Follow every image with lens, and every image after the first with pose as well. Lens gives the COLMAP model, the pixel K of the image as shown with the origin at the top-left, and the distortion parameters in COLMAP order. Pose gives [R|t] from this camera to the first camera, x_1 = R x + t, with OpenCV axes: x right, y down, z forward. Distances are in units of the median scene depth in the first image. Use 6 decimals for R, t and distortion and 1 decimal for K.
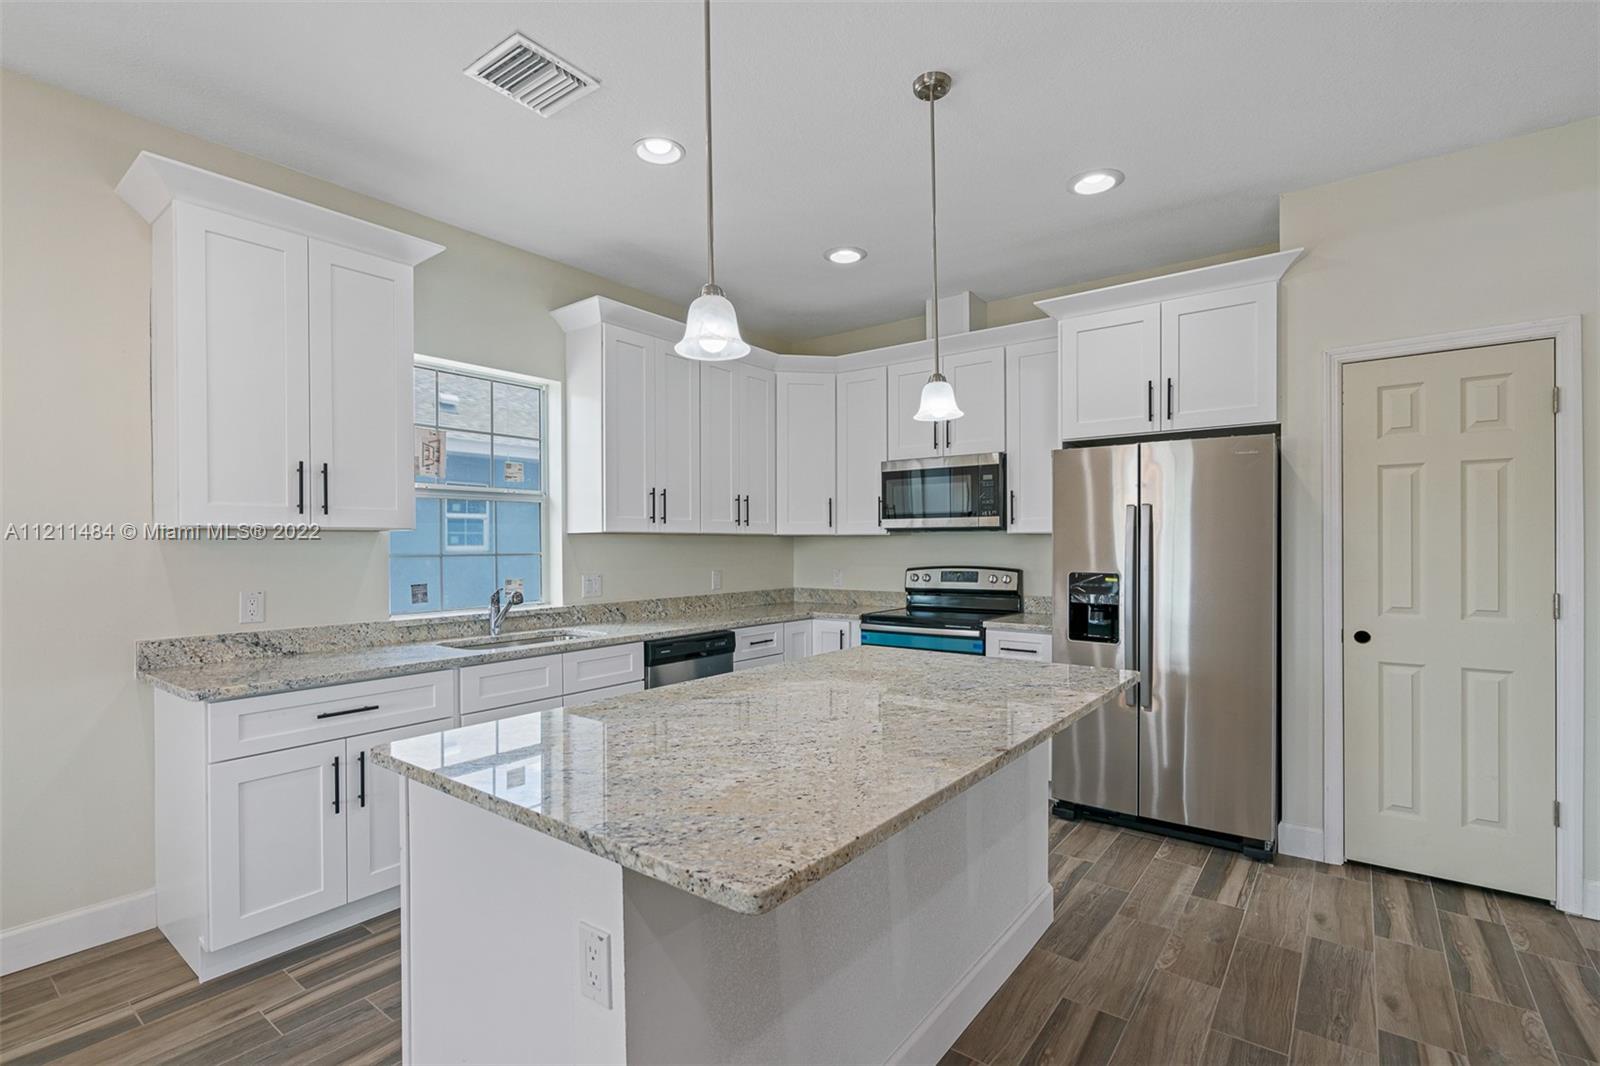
lens RADIAL K [[751.4, 0, 793.5], [0, 751.4, 545.0], [0, 0, 1]] dist [-0.001120, 0.000921]
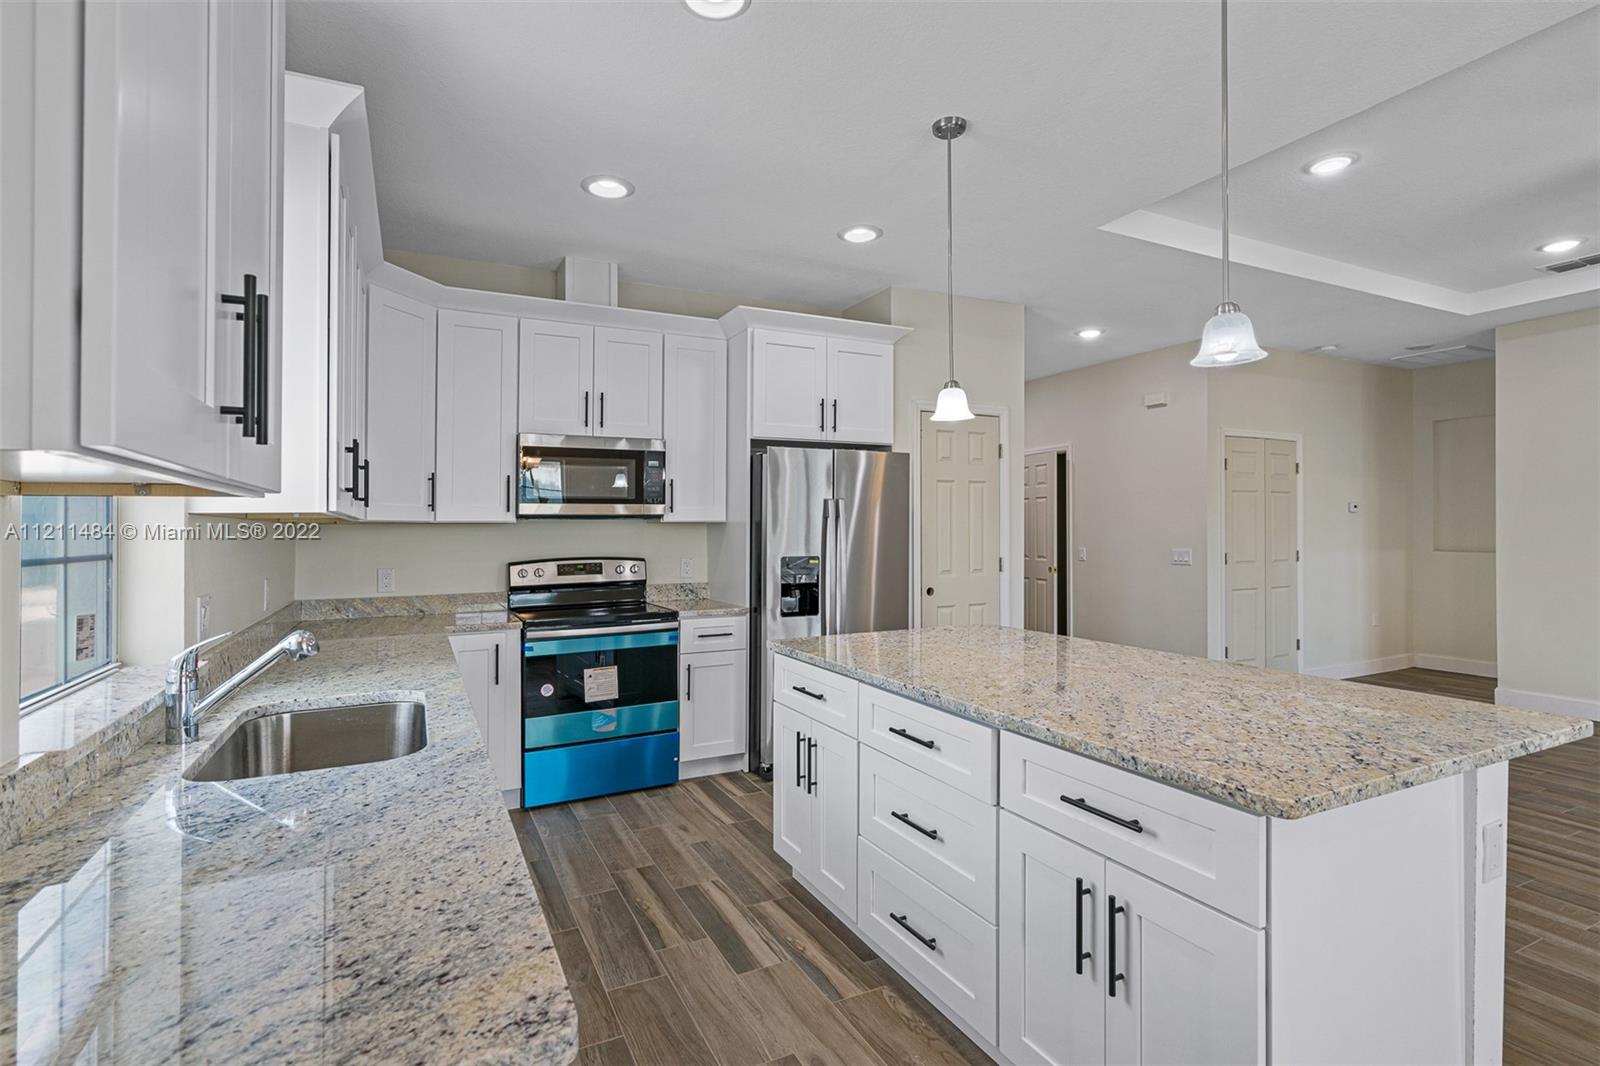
lens RADIAL K [[752.8, 0, 795.7], [0, 752.8, 514.0], [0, 0, 1]] dist [0.000796, 0.000212]
pose [[0.446219, 0.018962, 0.894723, -0.549556], [0.007295, 0.999665, -0.024824, 0.000402], [-0.894894, 0.017604, 0.445931, 0.419804]]
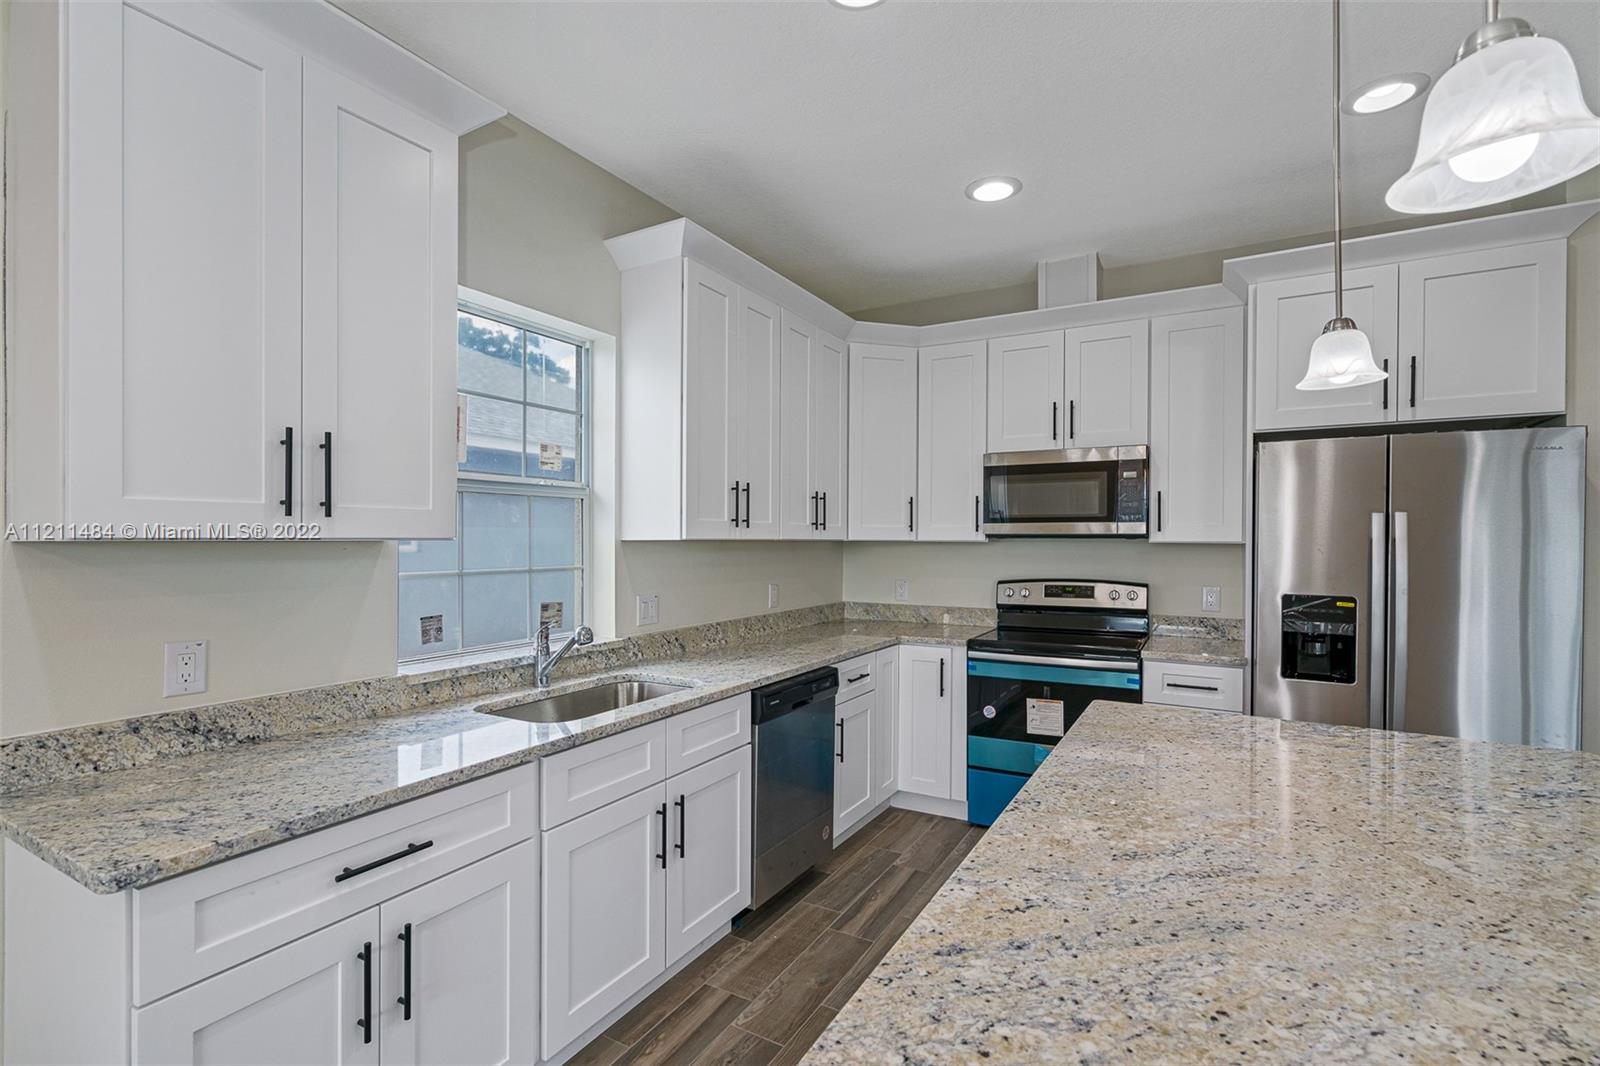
lens RADIAL K [[749.2, 0, 800.0], [0, 749.2, 533.0], [0, 0, 1]] dist [-0.000443, 0.001095]
pose [[0.991266, 0.006520, 0.131717, -0.219453], [-0.005250, 0.999936, -0.009985, -0.015969], [-0.131774, 0.009206, 0.991237, 0.237437]]
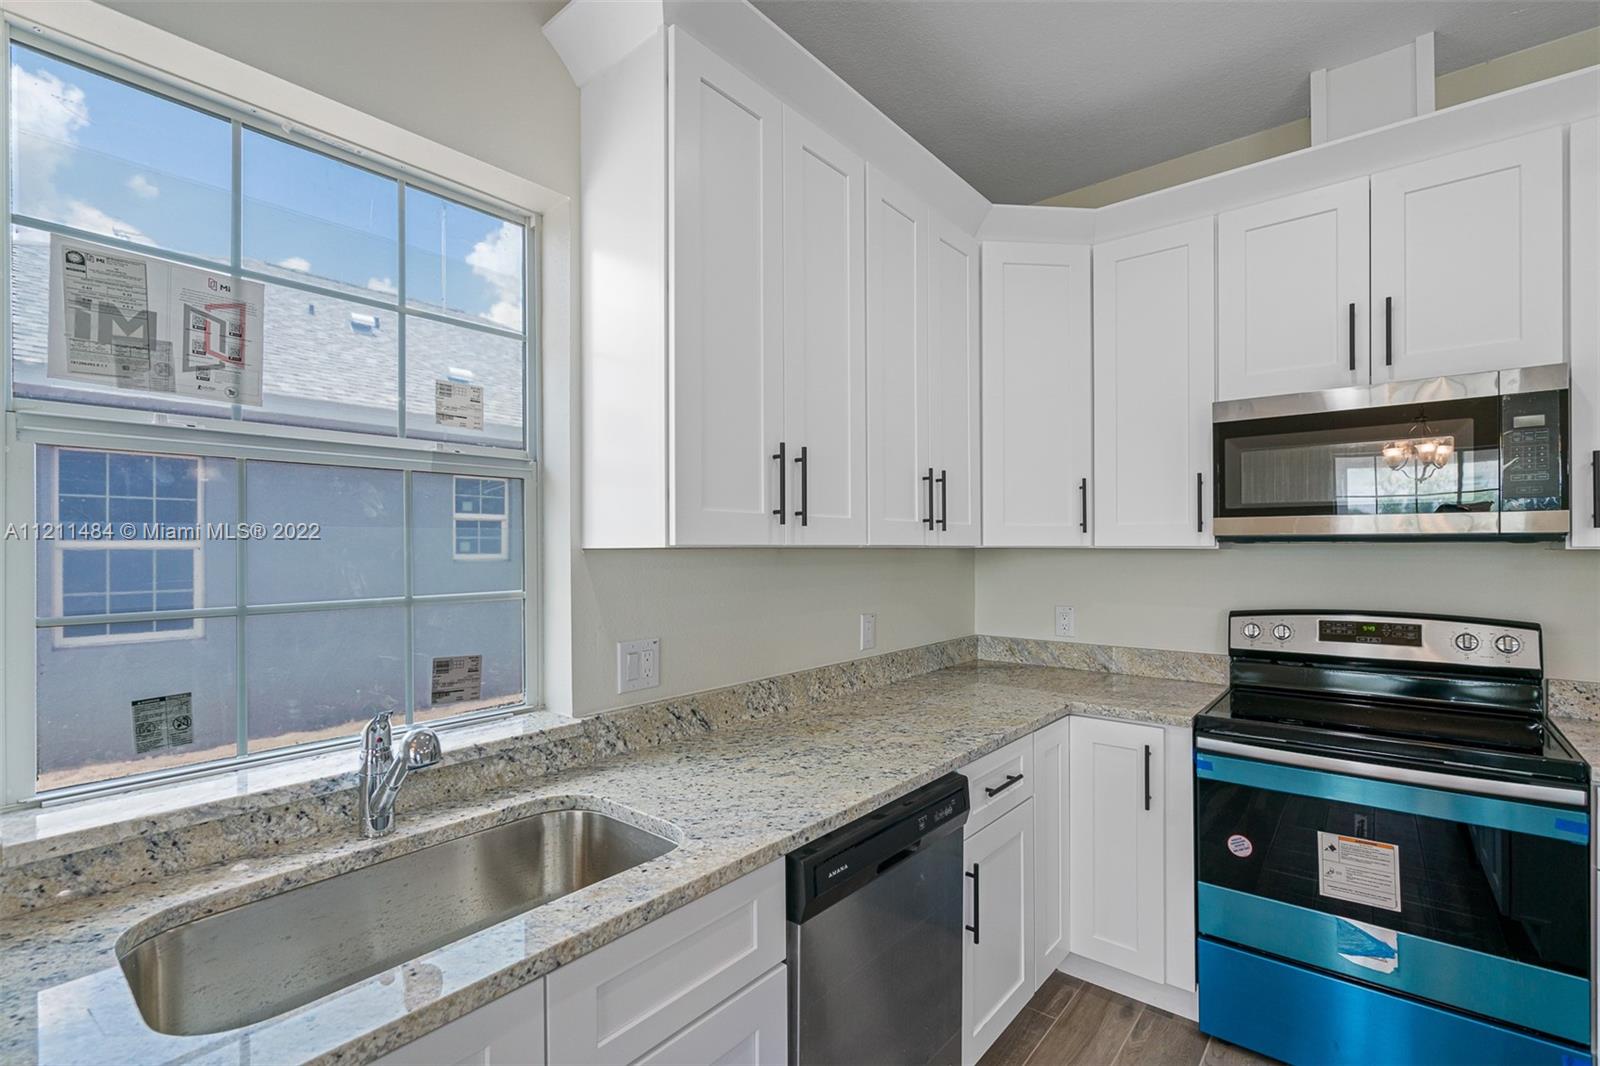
lens RADIAL K [[738.2, 0, 794.7], [0, 738.2, 541.7], [0, 0, 1]] dist [-0.000697, 0.000512]
pose [[0.998853, 0.000401, -0.047874, -0.156607], [-0.000775, 0.999969, -0.007810, -0.016128], [0.047870, 0.007838, 0.998823, 0.571129]]
